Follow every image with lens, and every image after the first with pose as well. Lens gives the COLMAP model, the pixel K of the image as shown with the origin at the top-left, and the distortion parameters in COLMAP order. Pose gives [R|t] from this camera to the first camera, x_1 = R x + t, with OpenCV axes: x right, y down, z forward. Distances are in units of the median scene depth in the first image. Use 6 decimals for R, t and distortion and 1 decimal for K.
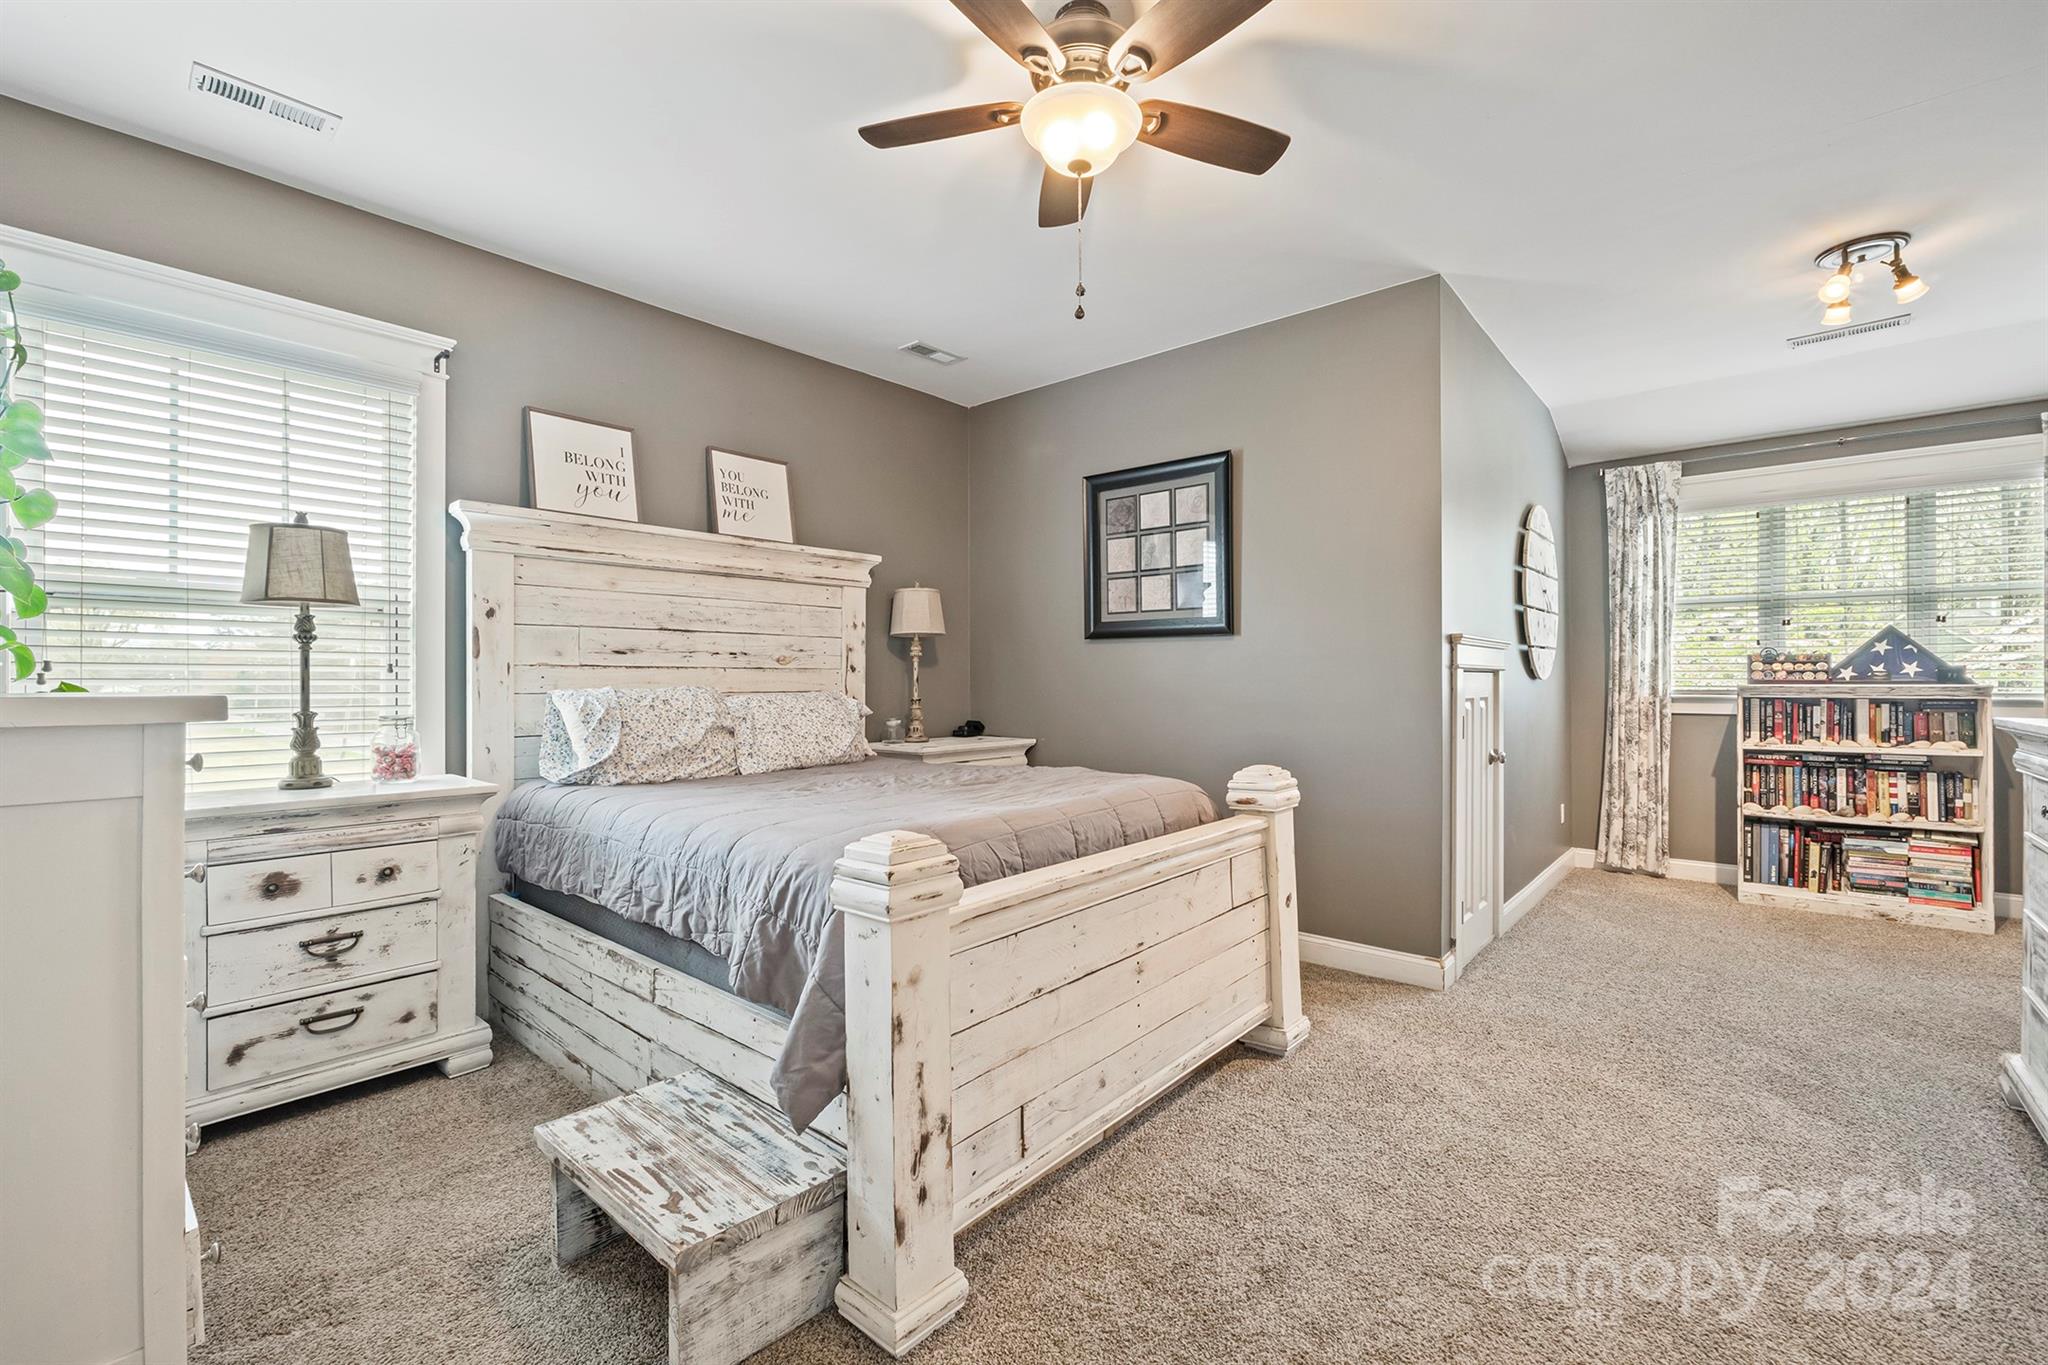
lens RADIAL K [[860.8, 0, 1014.1], [0, 860.8, 680.1], [0, 0, 1]] dist [-0.009742, 0.000354]
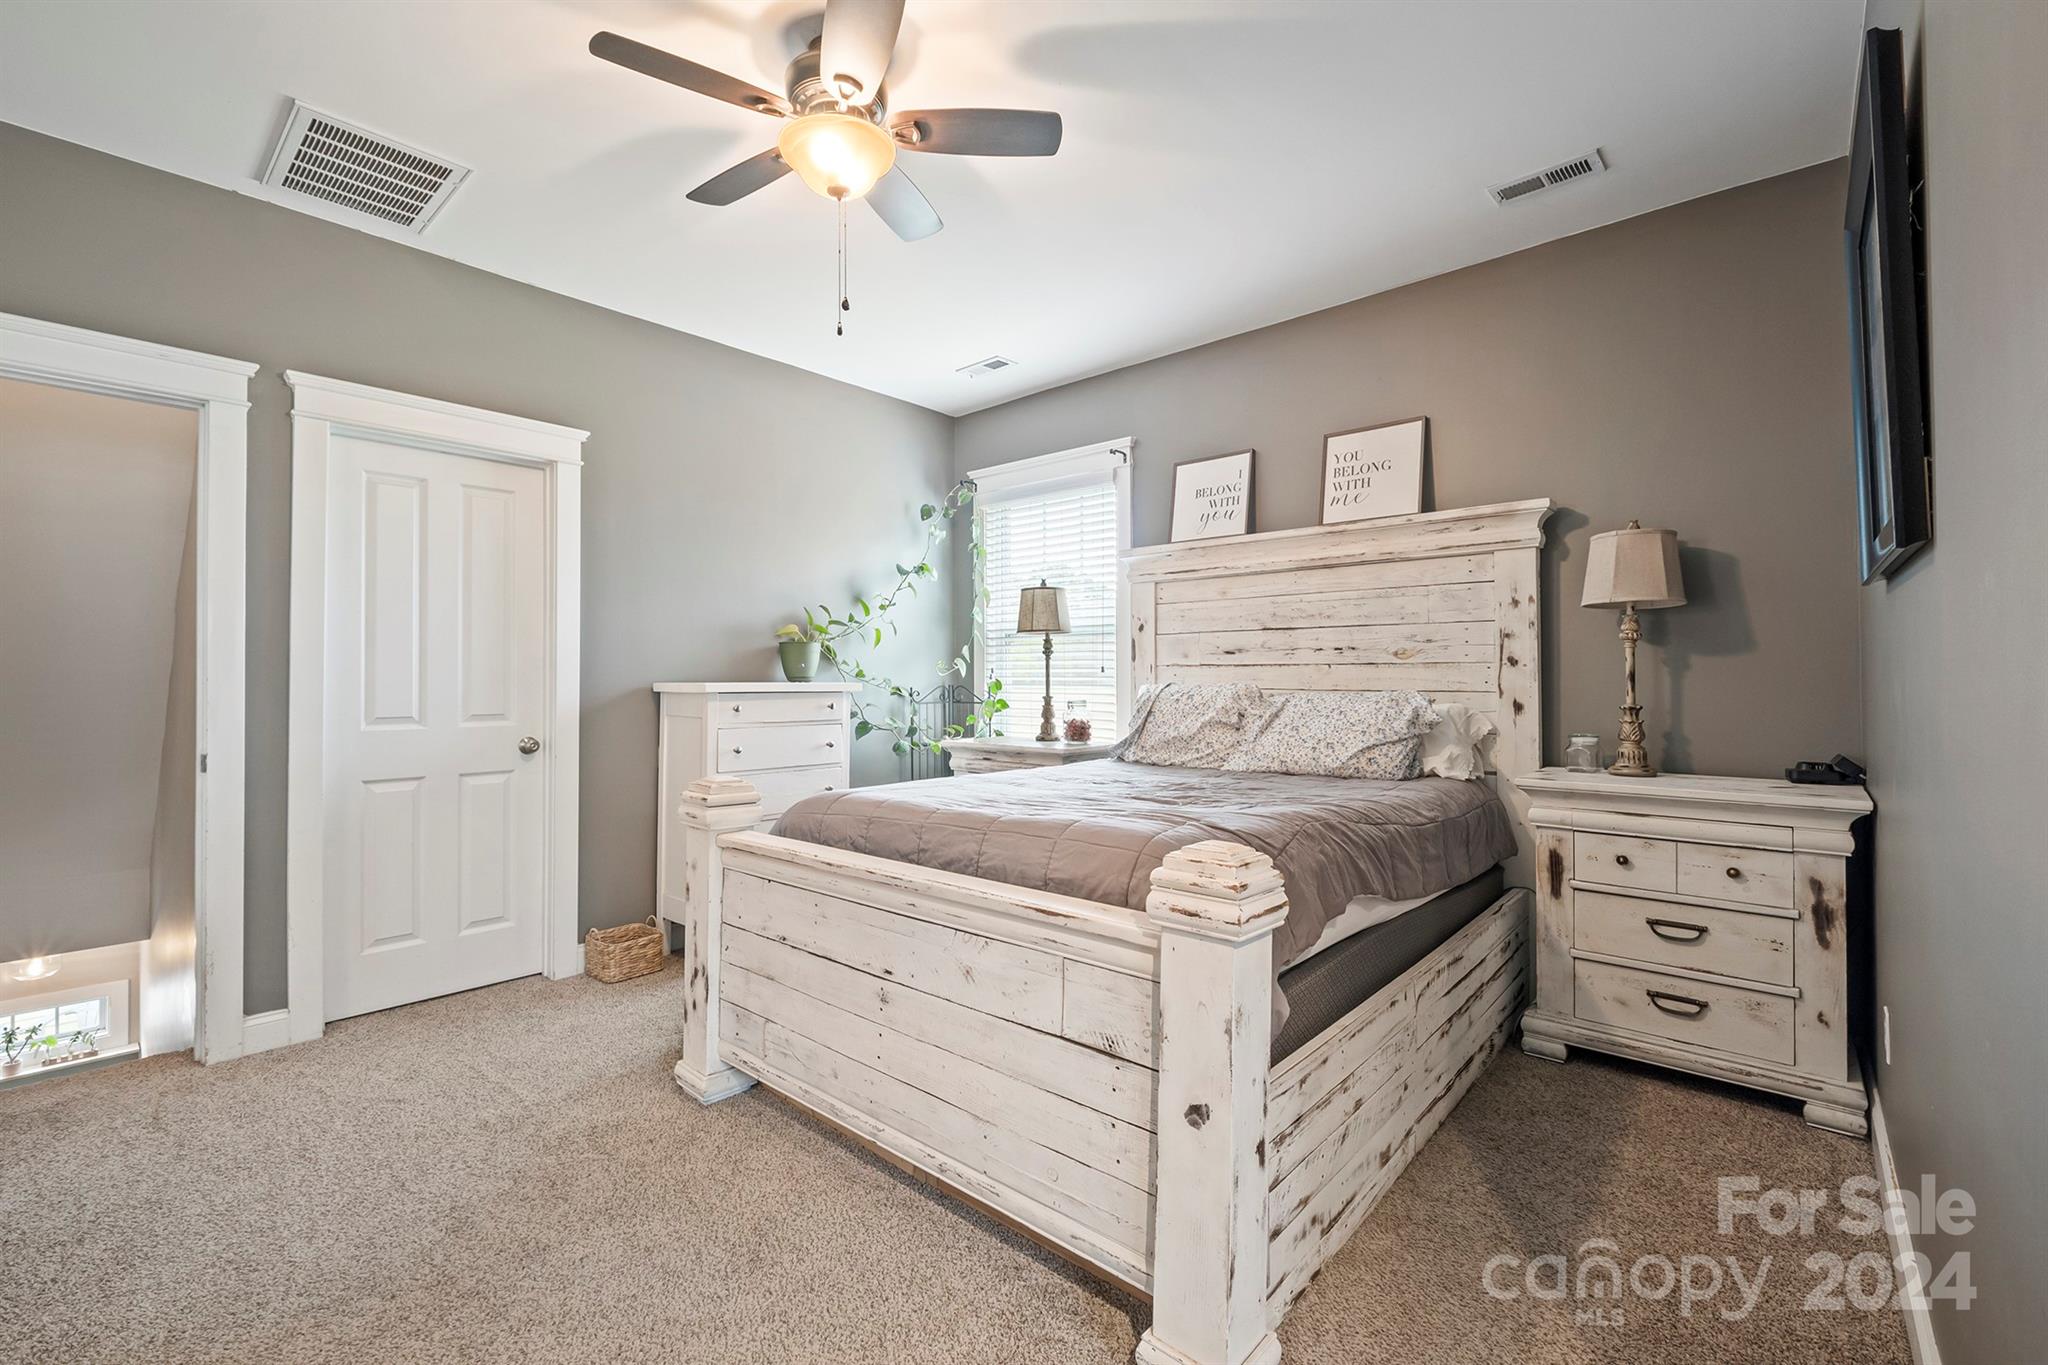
lens RADIAL K [[860.8, 0, 1035.6], [0, 860.8, 671.6], [0, 0, 1]] dist [-0.009742, 0.000354]
pose [[0.006830, -0.005338, -0.999962, 0.564417], [0.000752, 0.999985, -0.005333, -0.001239], [0.999976, -0.000715, 0.006834, 0.617519]]
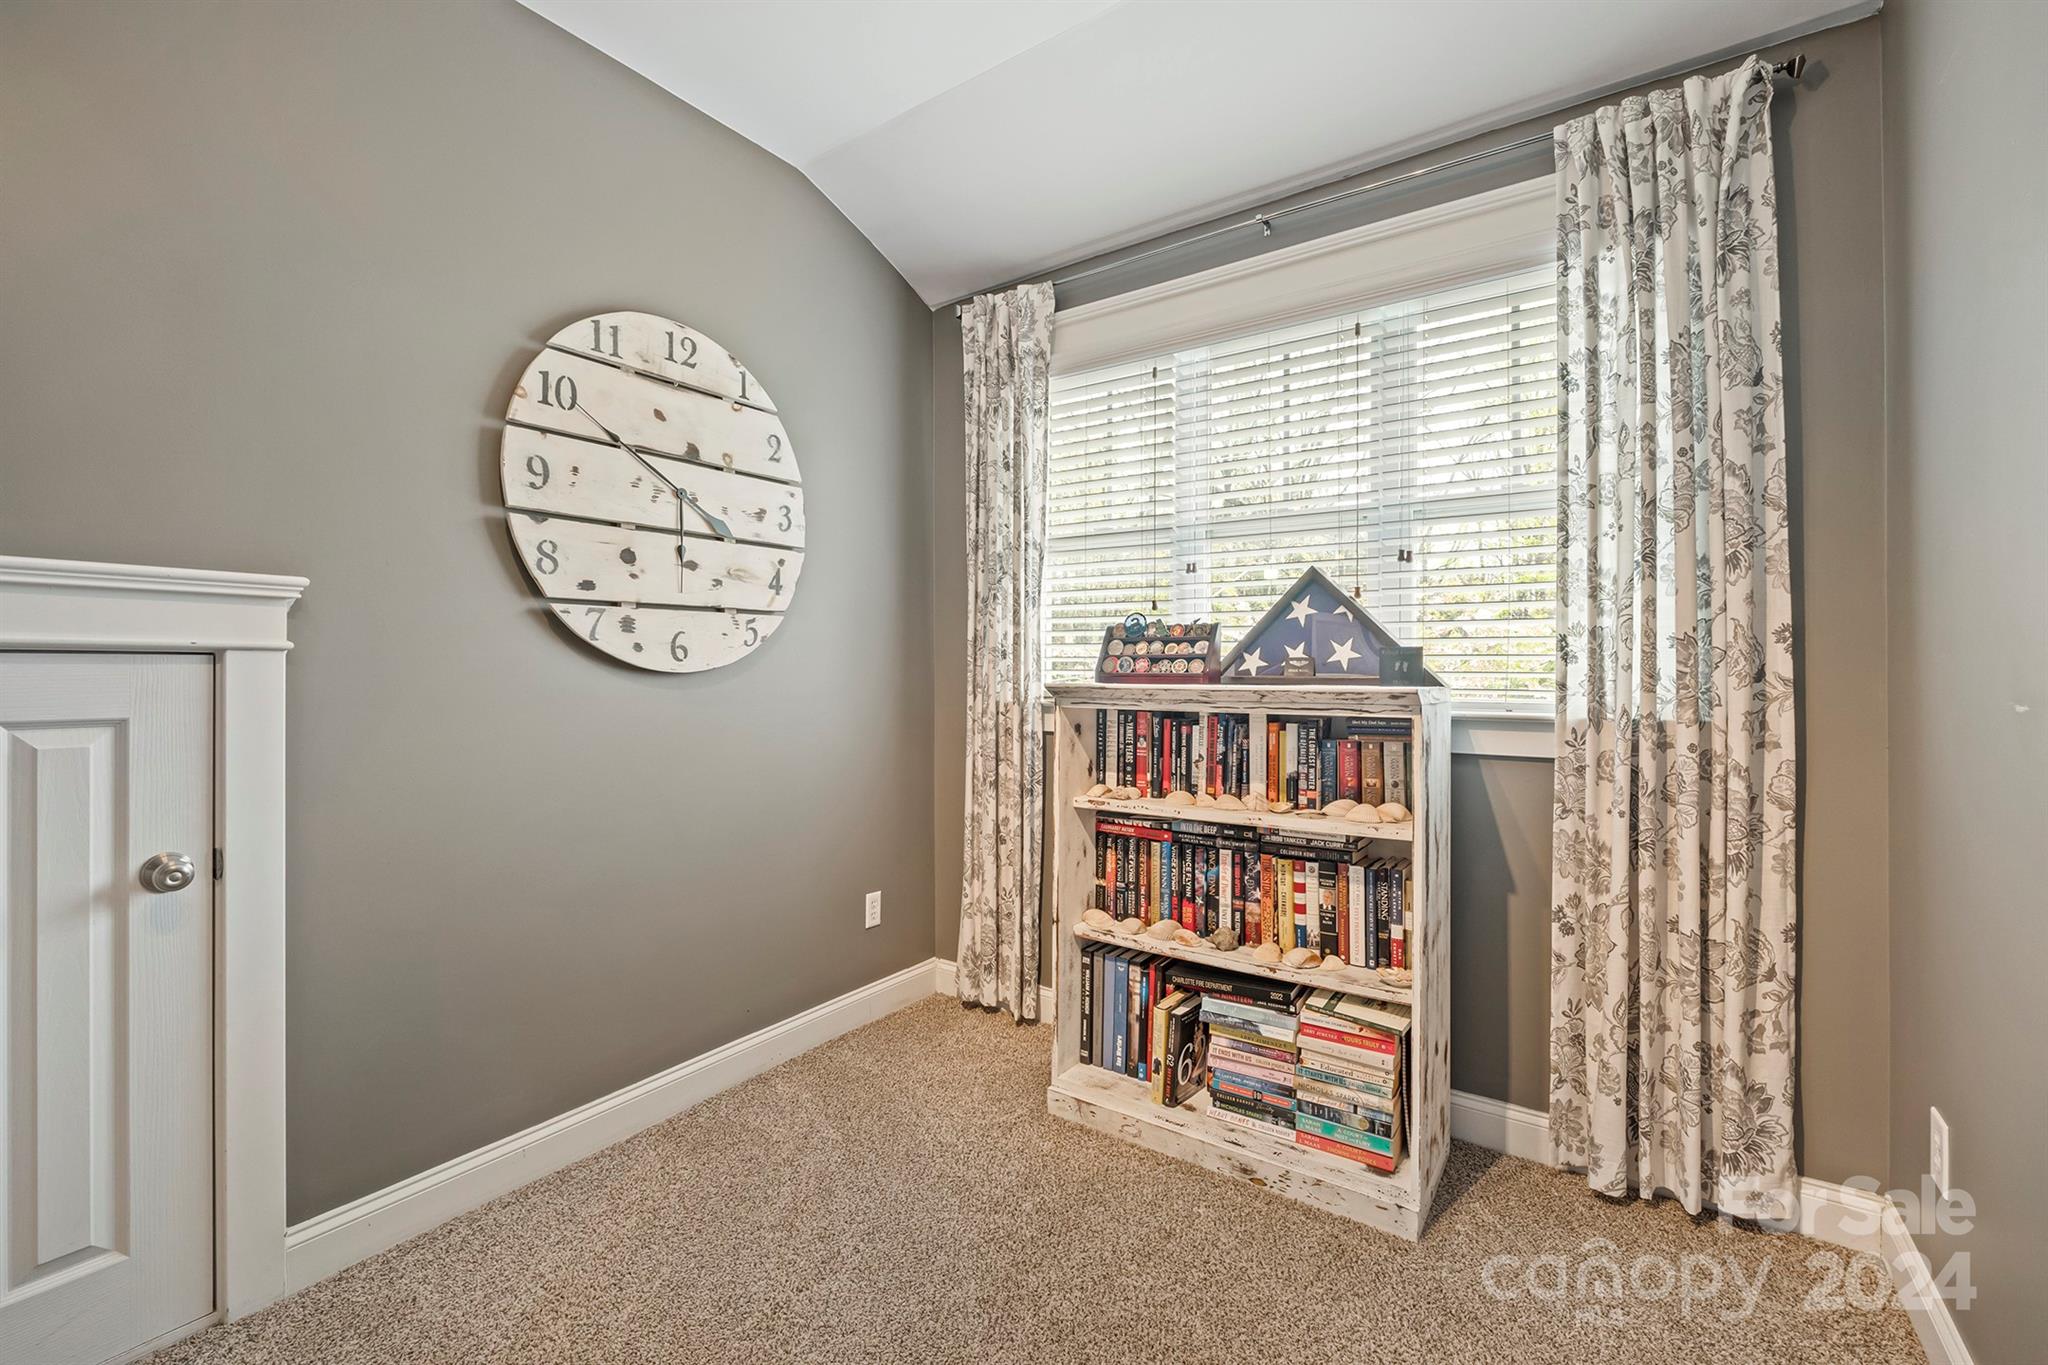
lens RADIAL K [[860.8, 0, 1010.6], [0, 860.8, 667.0], [0, 0, 1]] dist [-0.009742, 0.000354]
pose [[0.993698, 0.003432, 0.112039, 0.859747], [-0.003118, 0.999991, -0.002972, -0.003218], [-0.112048, 0.002604, 0.993699, 0.554684]]
